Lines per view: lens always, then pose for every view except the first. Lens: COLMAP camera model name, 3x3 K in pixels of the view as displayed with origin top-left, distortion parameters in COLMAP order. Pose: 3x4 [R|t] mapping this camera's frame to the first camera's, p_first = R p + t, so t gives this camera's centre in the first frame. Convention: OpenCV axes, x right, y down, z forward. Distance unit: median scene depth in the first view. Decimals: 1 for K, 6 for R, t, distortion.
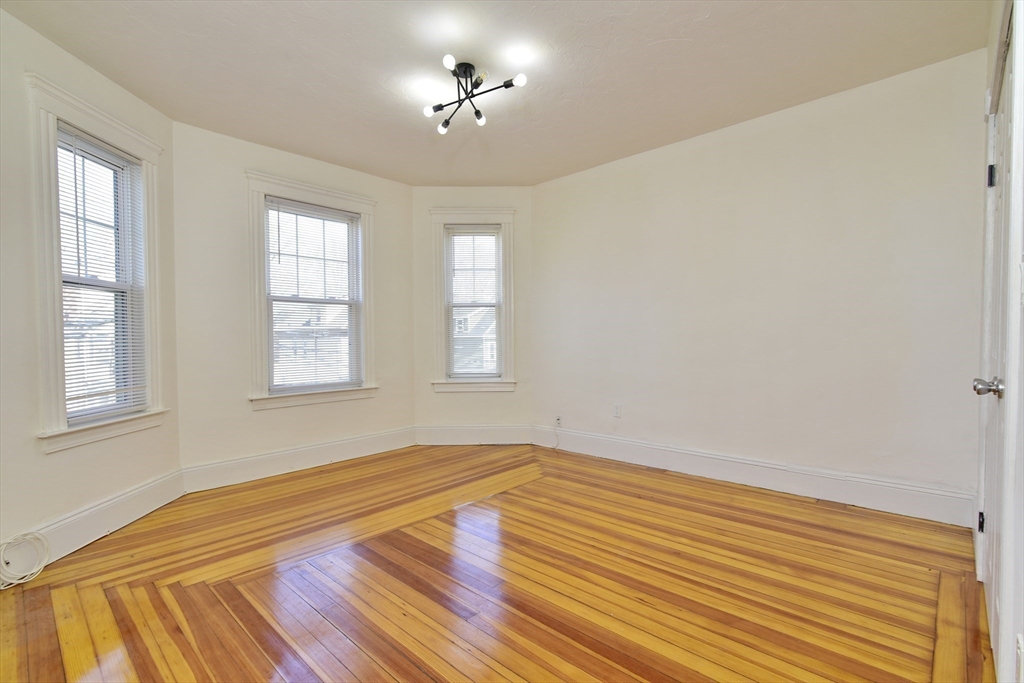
lens RADIAL K [[471.3, 0, 513.8], [0, 471.3, 344.8], [0, 0, 1]] dist [-0.001045, 0.000597]
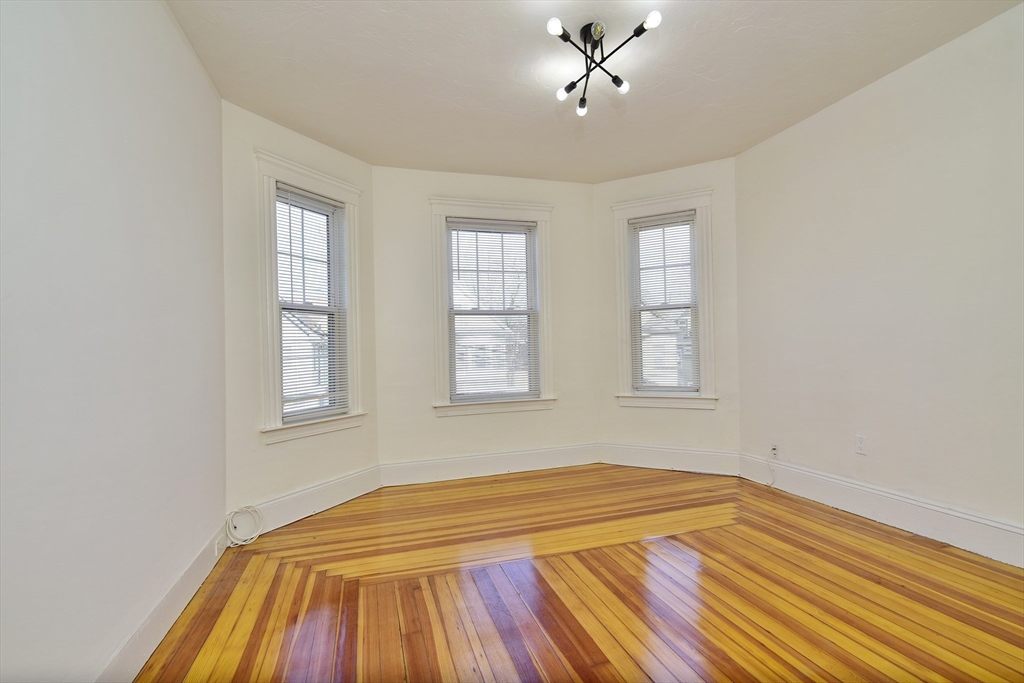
lens RADIAL K [[471.3, 0, 513.5], [0, 471.3, 345.8], [0, 0, 1]] dist [-0.001045, 0.000597]
pose [[0.864420, -0.018952, -0.502414, 0.164153], [0.012281, 0.999787, -0.016584, -0.004204], [0.502621, 0.008166, 0.864468, 0.168463]]
